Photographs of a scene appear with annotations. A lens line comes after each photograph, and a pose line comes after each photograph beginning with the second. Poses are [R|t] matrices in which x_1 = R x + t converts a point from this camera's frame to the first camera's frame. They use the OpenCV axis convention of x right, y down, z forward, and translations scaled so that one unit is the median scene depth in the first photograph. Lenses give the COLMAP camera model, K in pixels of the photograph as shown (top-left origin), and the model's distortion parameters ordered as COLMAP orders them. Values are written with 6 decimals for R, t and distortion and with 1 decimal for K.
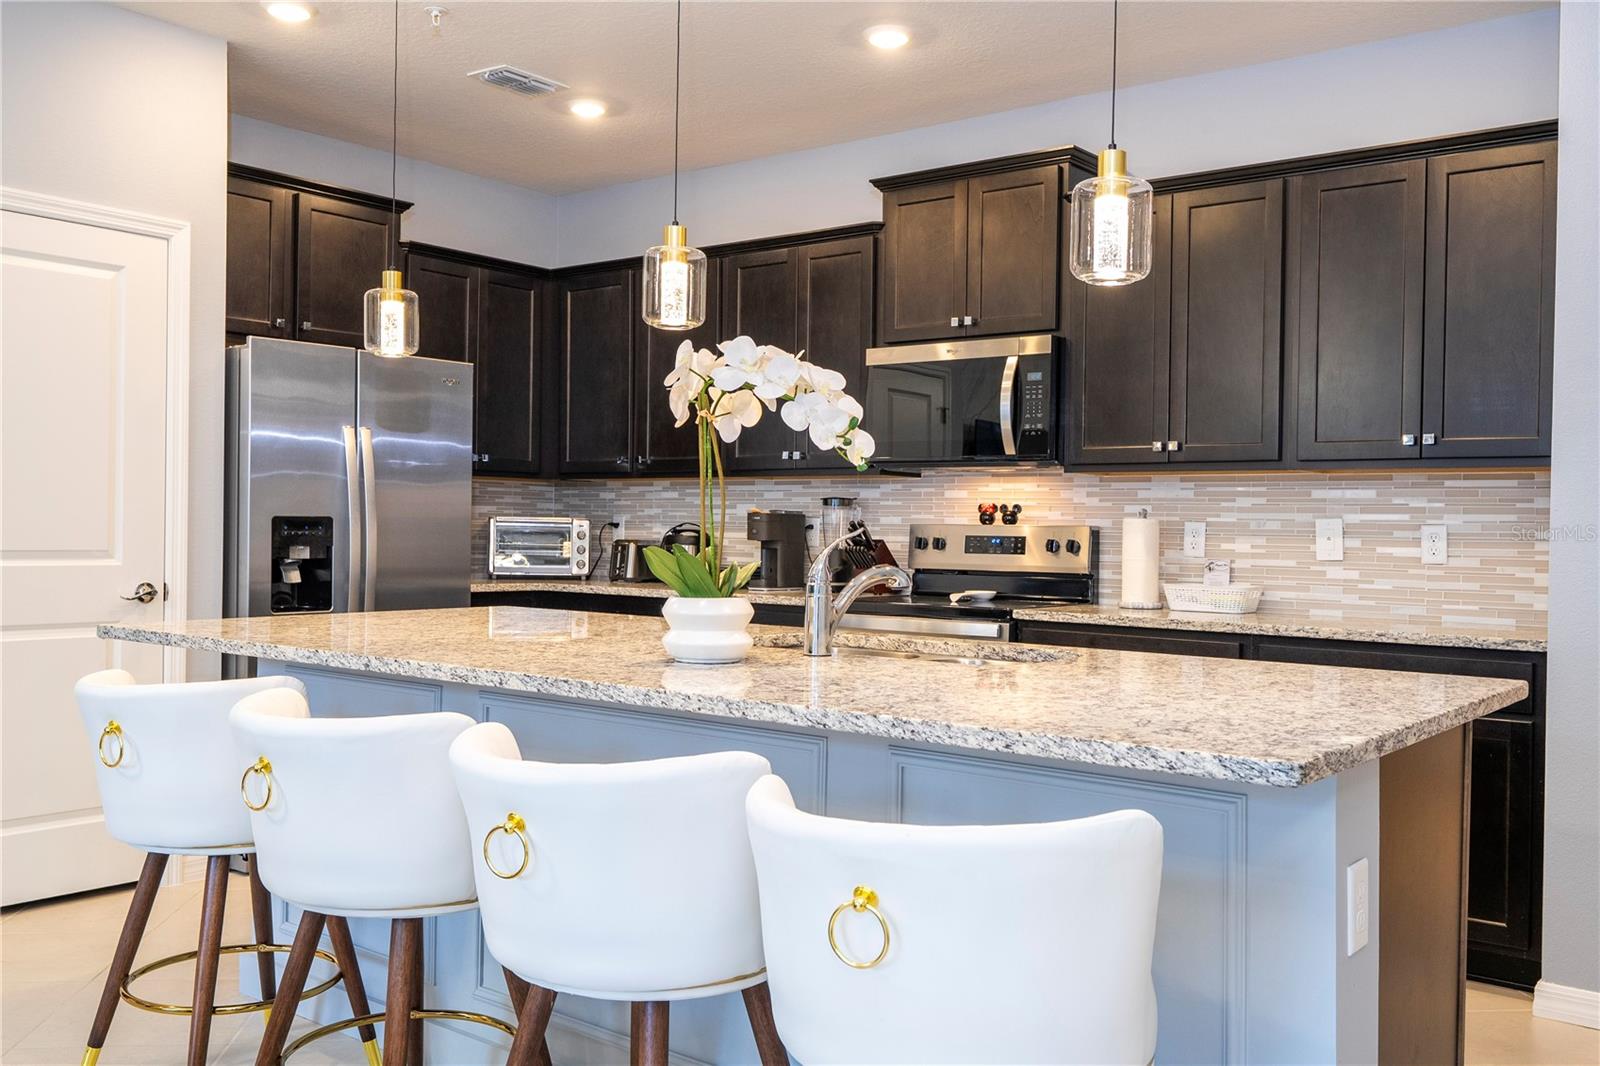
lens RADIAL K [[1422.2, 0, 793.3], [0, 1422.2, 528.1], [0, 0, 1]] dist [0.007827, -0.004167]
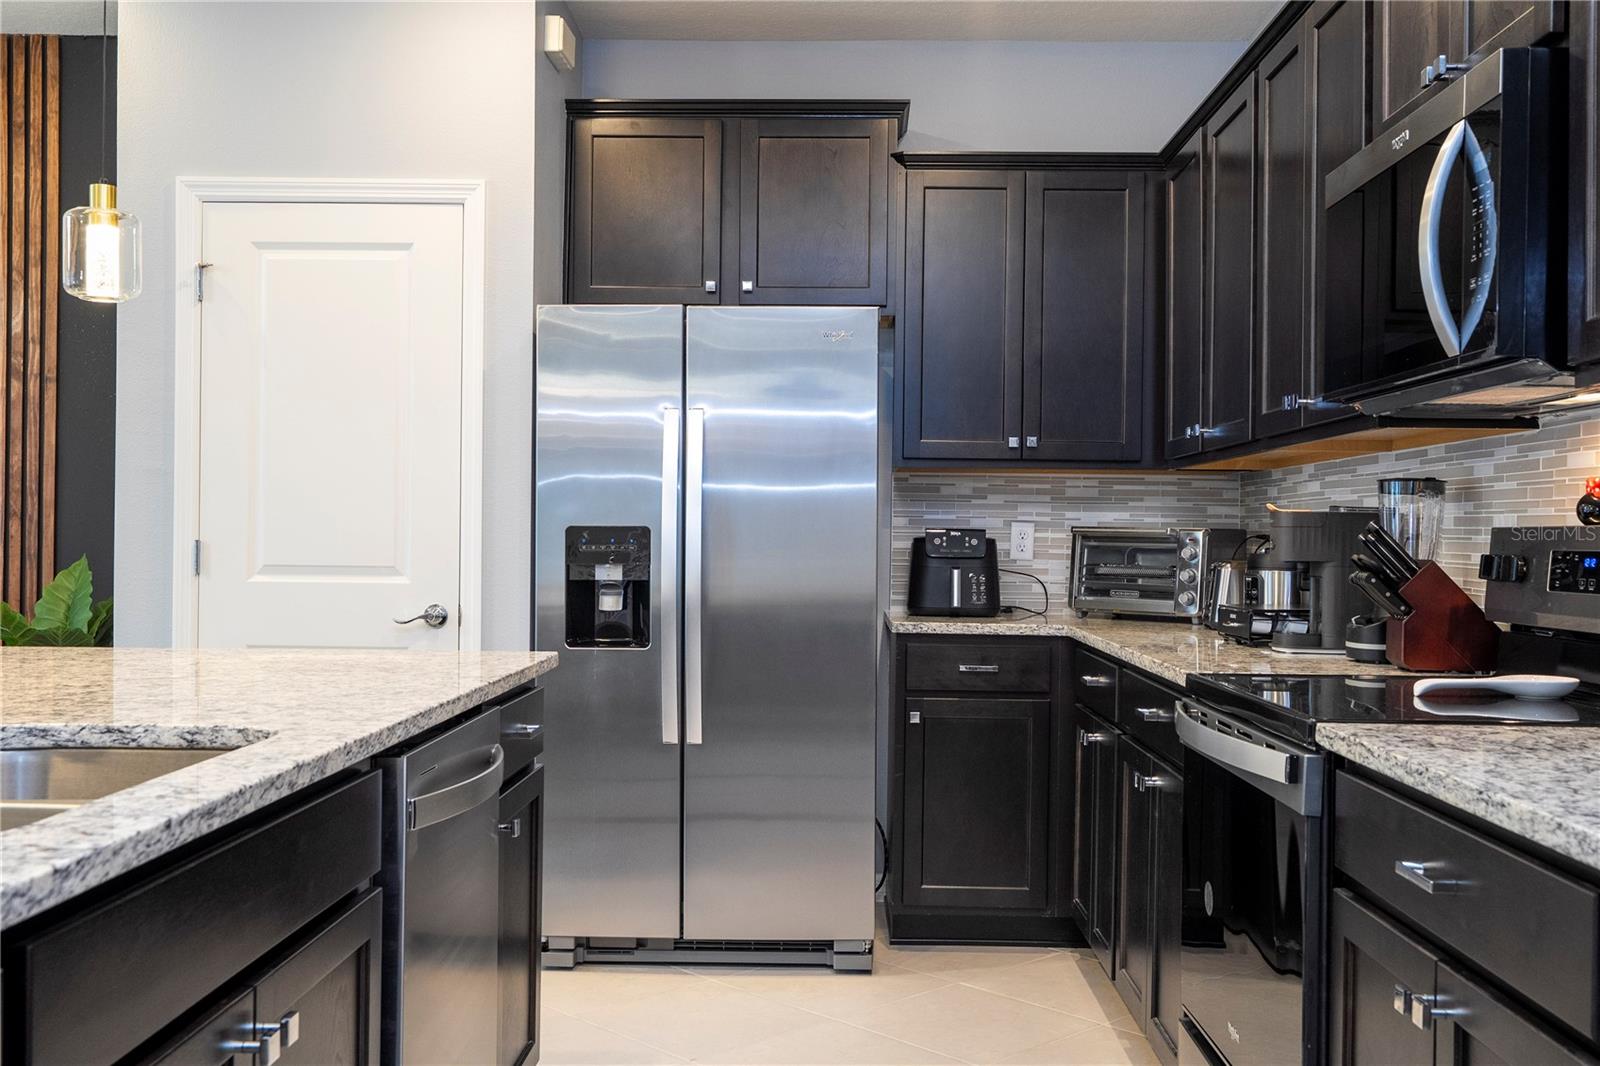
lens RADIAL K [[1559.1, 0, 808.8], [0, 1559.1, 546.8], [0, 0, 1]] dist [0.006870, 0.000000]
pose [[0.602351, -0.004675, -0.798218, 0.393313], [-0.000179, 0.999982, -0.005992, 0.007628], [0.798232, 0.003752, 0.602339, 0.548098]]
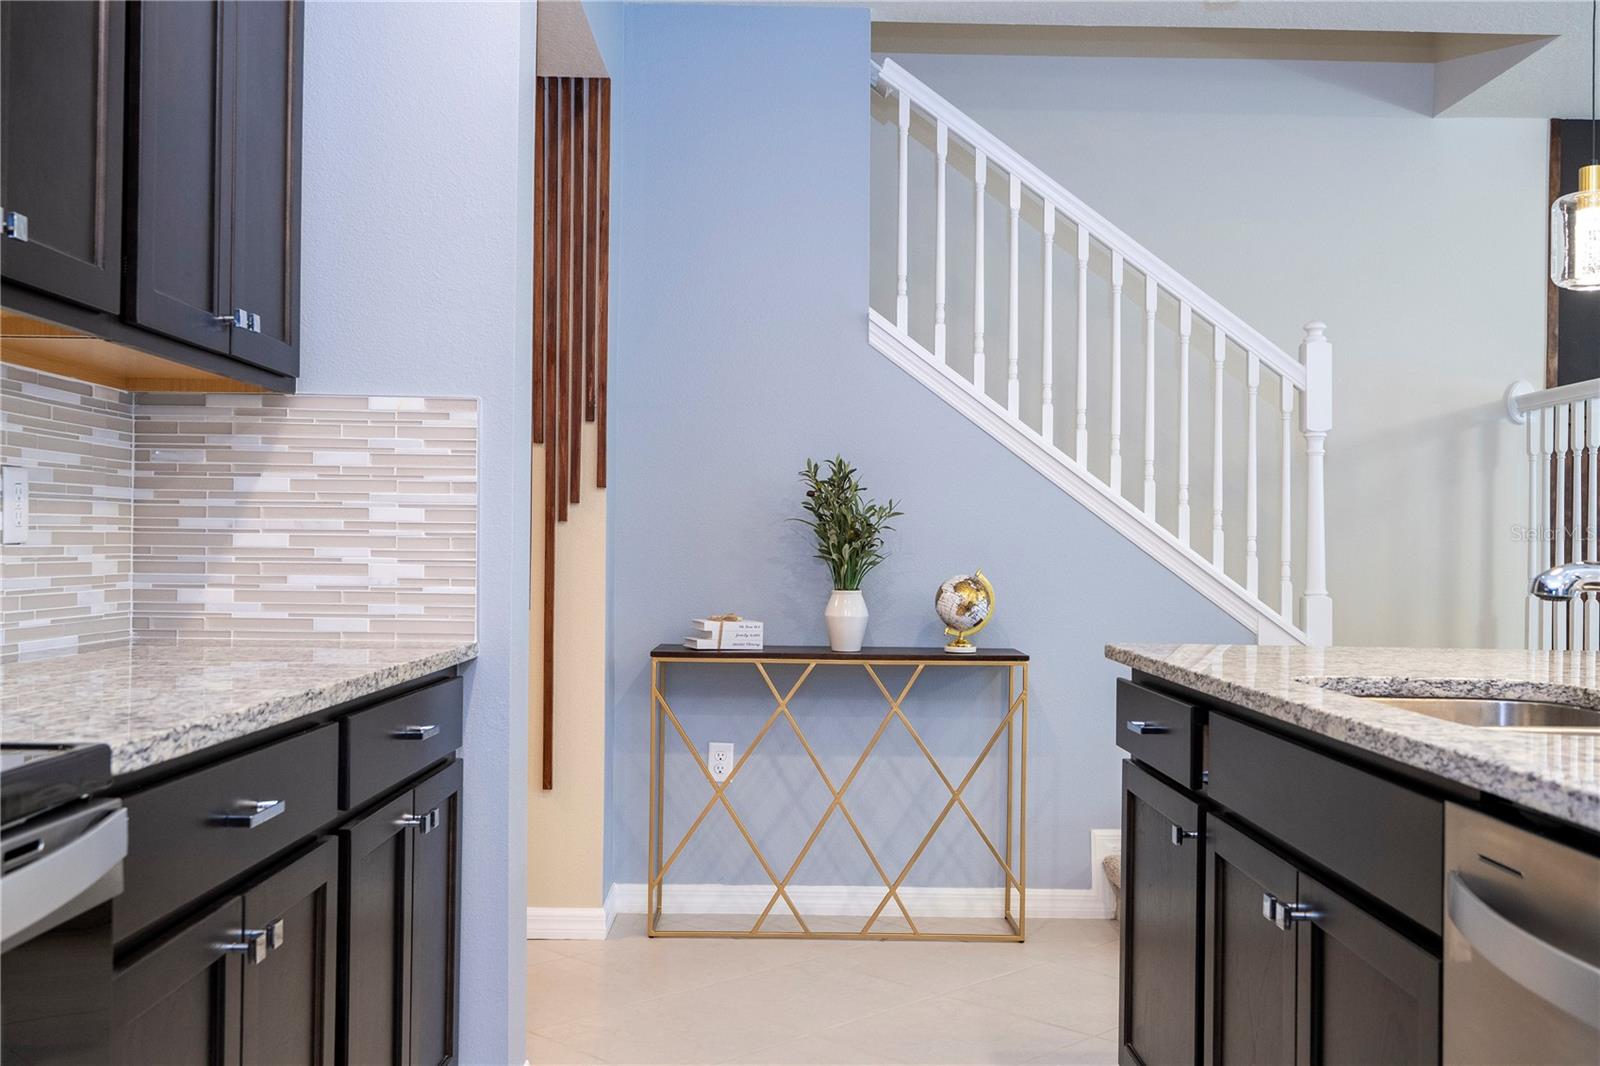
lens RADIAL K [[1559.1, 0, 811.7], [0, 1559.1, 538.1], [0, 0, 1]] dist [0.006870, 0.000000]
pose [[-0.631183, -0.020590, 0.775361, -0.145954], [-0.024973, 0.999669, 0.006217, 0.011019], [-0.775232, -0.015439, -0.631488, 0.984841]]
